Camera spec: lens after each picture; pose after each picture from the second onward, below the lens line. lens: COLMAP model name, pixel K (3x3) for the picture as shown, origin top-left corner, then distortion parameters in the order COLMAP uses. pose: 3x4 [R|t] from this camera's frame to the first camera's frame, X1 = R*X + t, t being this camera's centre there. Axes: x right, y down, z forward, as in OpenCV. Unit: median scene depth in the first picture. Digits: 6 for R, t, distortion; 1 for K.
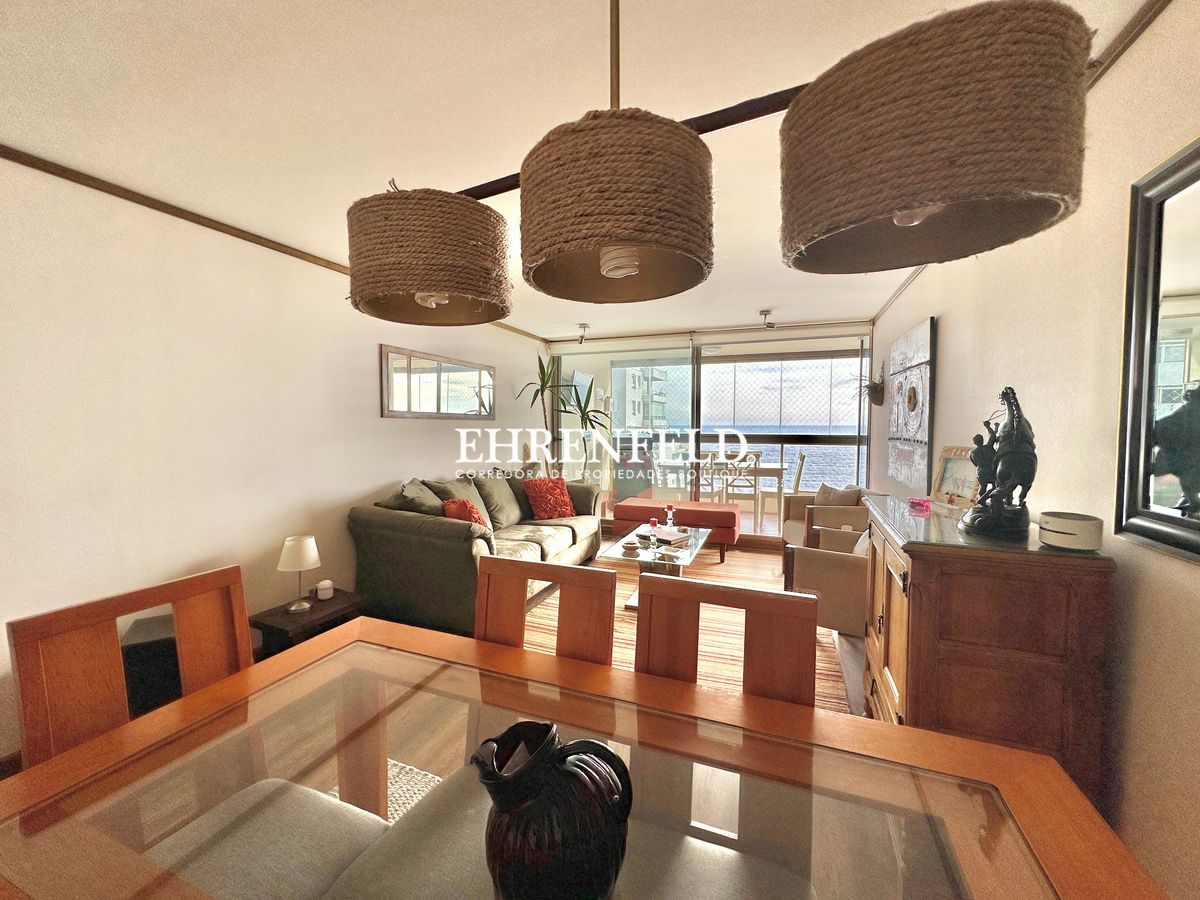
lens RADIAL K [[480.6, 0, 598.3], [0, 480.6, 450.6], [0, 0, 1]] dist [-0.002830, -0.000236]
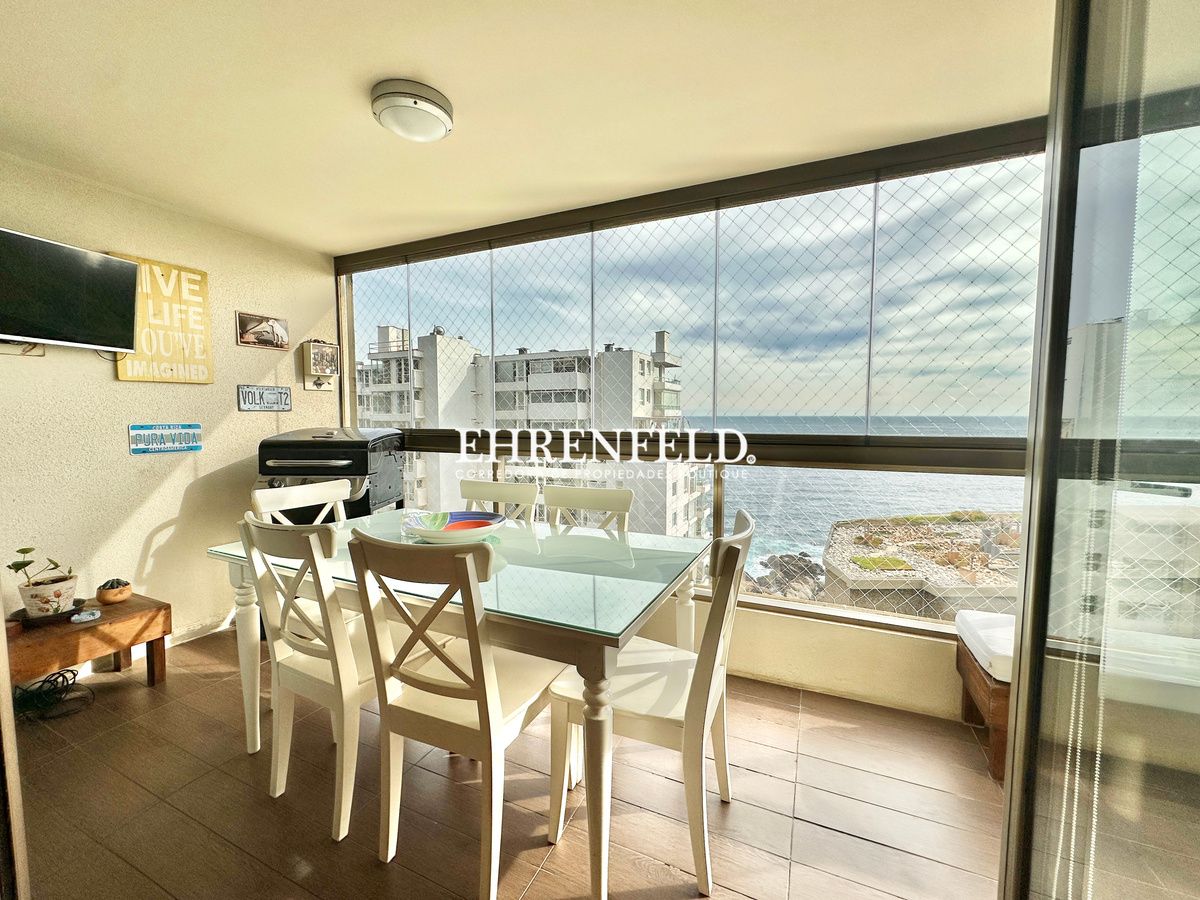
lens RADIAL K [[480.6, 0, 598.3], [0, 480.6, 450.6], [0, 0, 1]] dist [-0.002830, -0.000236]
pose [[0.998117, 0.016481, -0.059079, 0.192263], [-0.015310, 0.999678, 0.020222, -0.018684], [0.059394, -0.019280, 0.998048, 0.394877]]
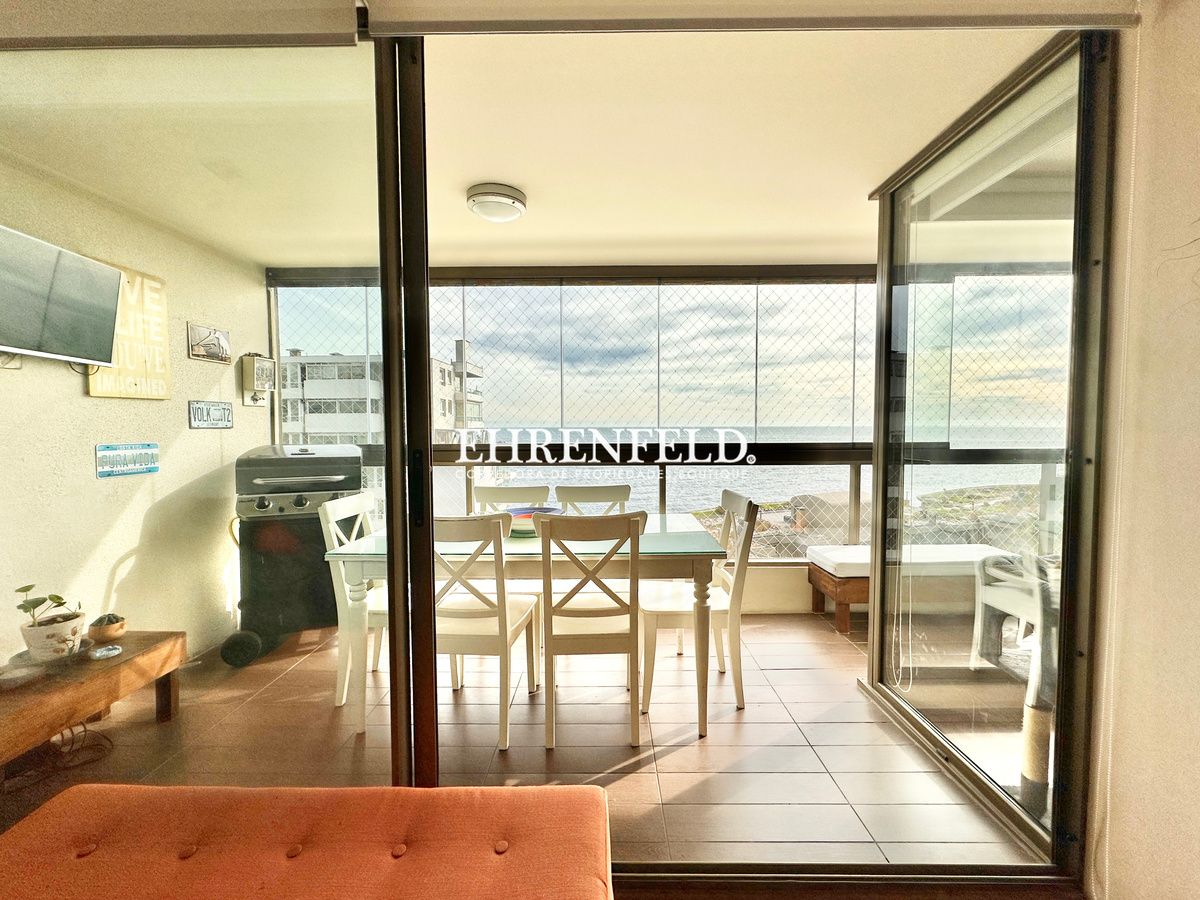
lens RADIAL K [[499.1, 0, 593.9], [0, 499.1, 448.5], [0, 0, 1]] dist [-0.002496, -0.000600]
pose [[0.939952, -0.007687, 0.341219, 0.092260], [0.011973, 0.999874, -0.010457, -0.016889], [-0.341096, 0.013915, 0.939926, 0.341017]]
